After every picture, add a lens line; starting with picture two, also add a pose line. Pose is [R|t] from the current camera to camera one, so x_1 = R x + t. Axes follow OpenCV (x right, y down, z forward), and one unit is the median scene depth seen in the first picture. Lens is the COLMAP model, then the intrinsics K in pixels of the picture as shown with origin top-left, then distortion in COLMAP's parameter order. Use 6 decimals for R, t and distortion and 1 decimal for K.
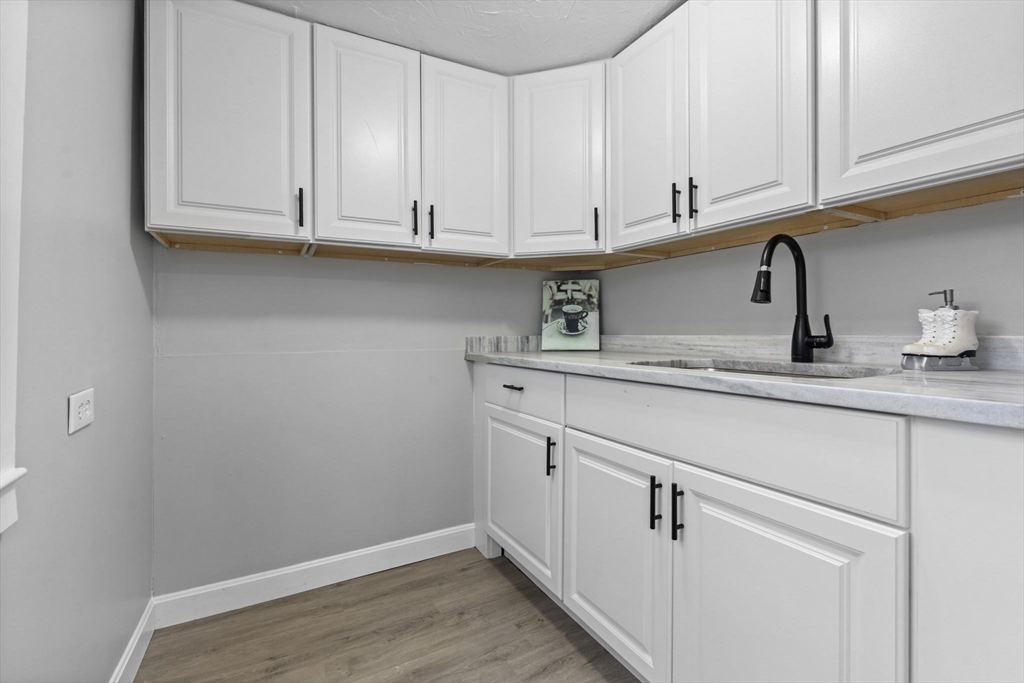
lens RADIAL K [[451.6, 0, 510.7], [0, 451.6, 335.0], [0, 0, 1]] dist [-0.003581, -0.000235]
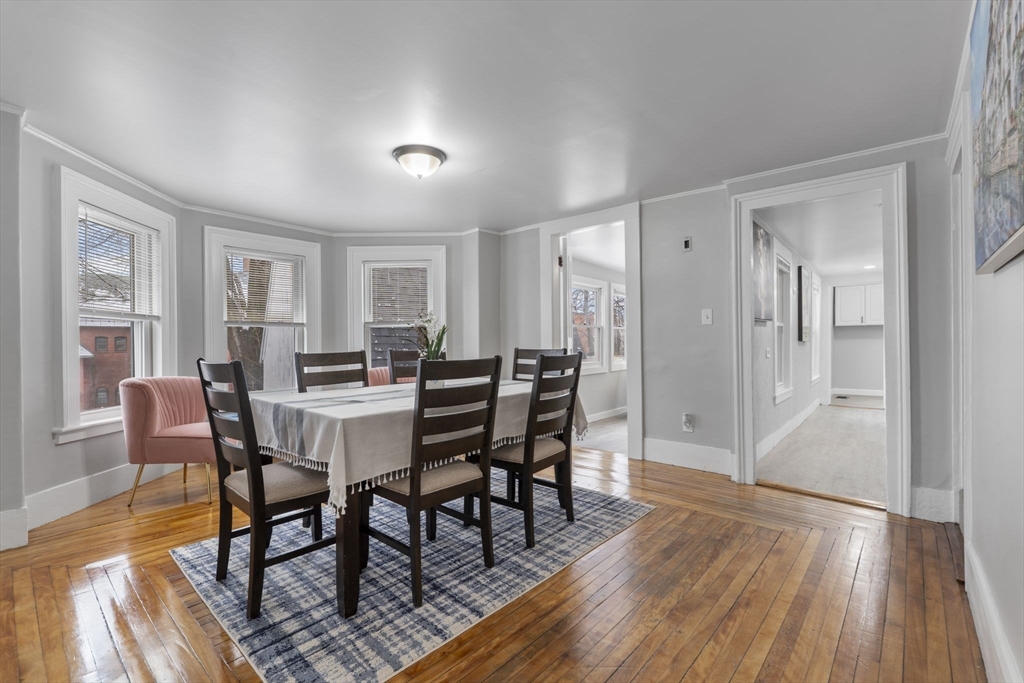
lens RADIAL K [[445.2, 0, 518.4], [0, 445.2, 342.1], [0, 0, 1]] dist [-0.000141, 0.000027]
pose [[0.359184, -0.002125, -0.933264, 3.117512], [-0.004853, 0.999980, -0.004145, 0.038421], [0.933254, 0.006018, 0.359166, -4.905225]]
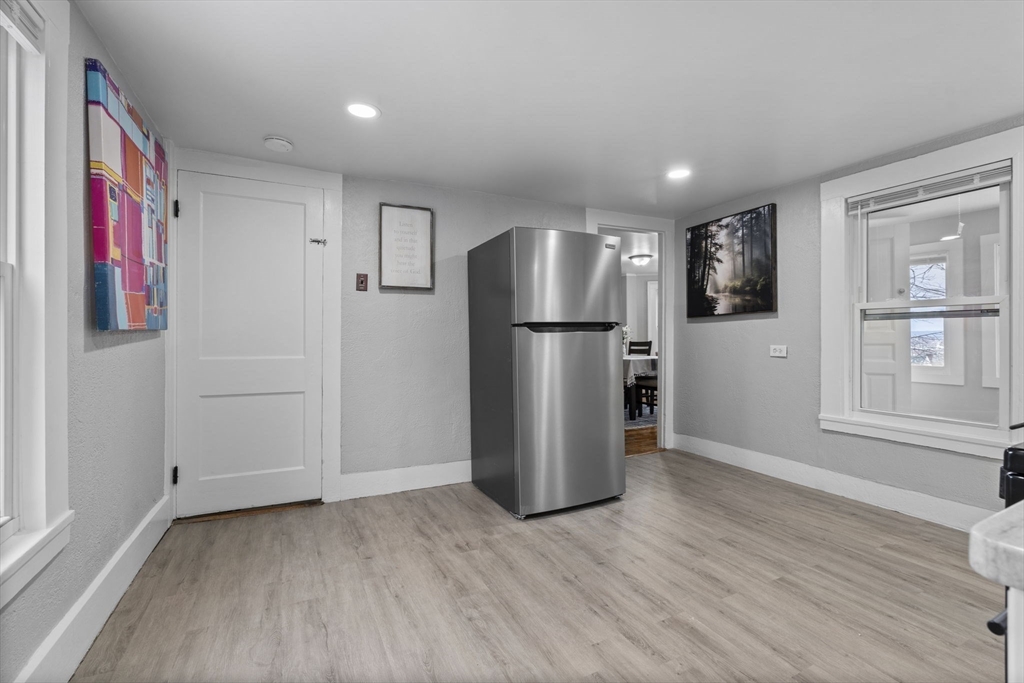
lens RADIAL K [[451.6, 0, 510.7], [0, 451.6, 335.0], [0, 0, 1]] dist [-0.003581, -0.000235]
pose [[-0.998929, 0.005243, 0.045979, 2.354934], [0.005284, 0.999986, 0.000765, 0.000597], [-0.045974, 0.001007, -0.998942, -0.391442]]
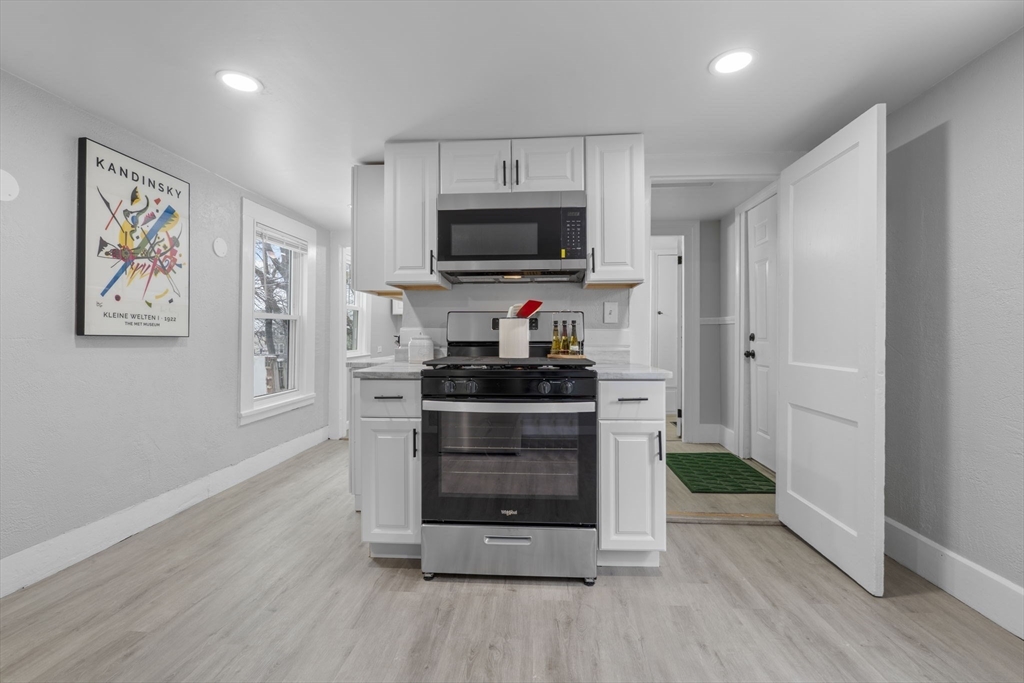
lens RADIAL K [[451.6, 0, 510.7], [0, 451.6, 335.0], [0, 0, 1]] dist [-0.003581, -0.000235]
pose [[0.834463, -0.001206, -0.551062, 2.462613], [-0.004662, 0.999946, -0.009249, 0.010170], [0.551044, 0.010287, 0.834413, -1.960377]]
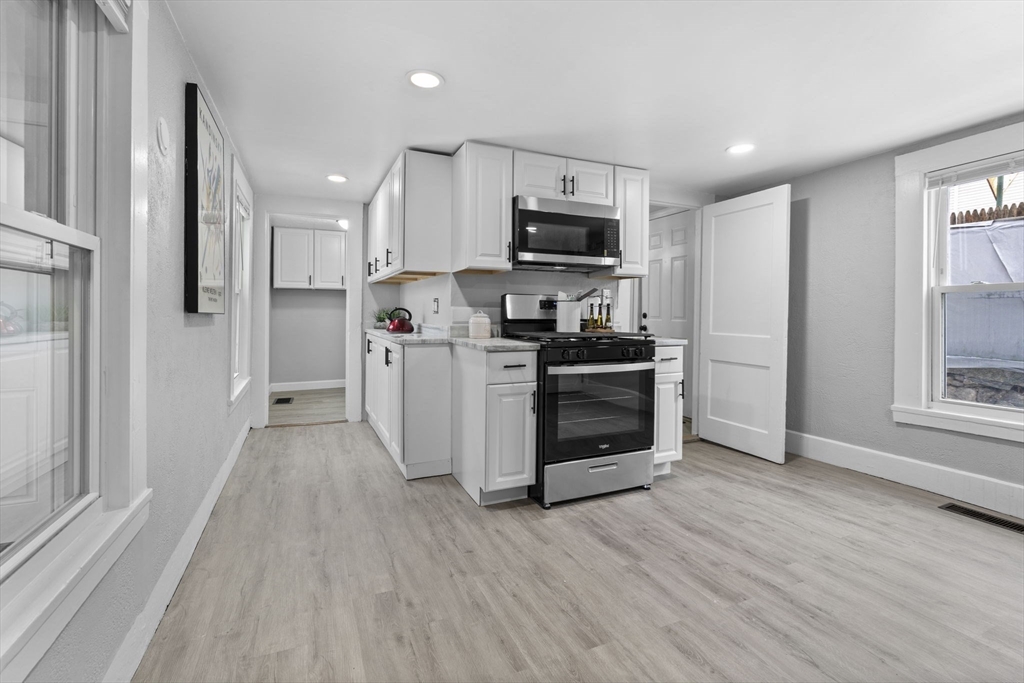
lens RADIAL K [[460.7, 0, 511.8], [0, 460.7, 317.6], [0, 0, 1]] dist [-0.002788, -0.000150]
pose [[0.995507, 0.008535, -0.094305, 1.572611], [-0.008303, 0.999961, 0.002858, 0.006838], [0.094326, -0.002062, 0.995539, -2.668513]]
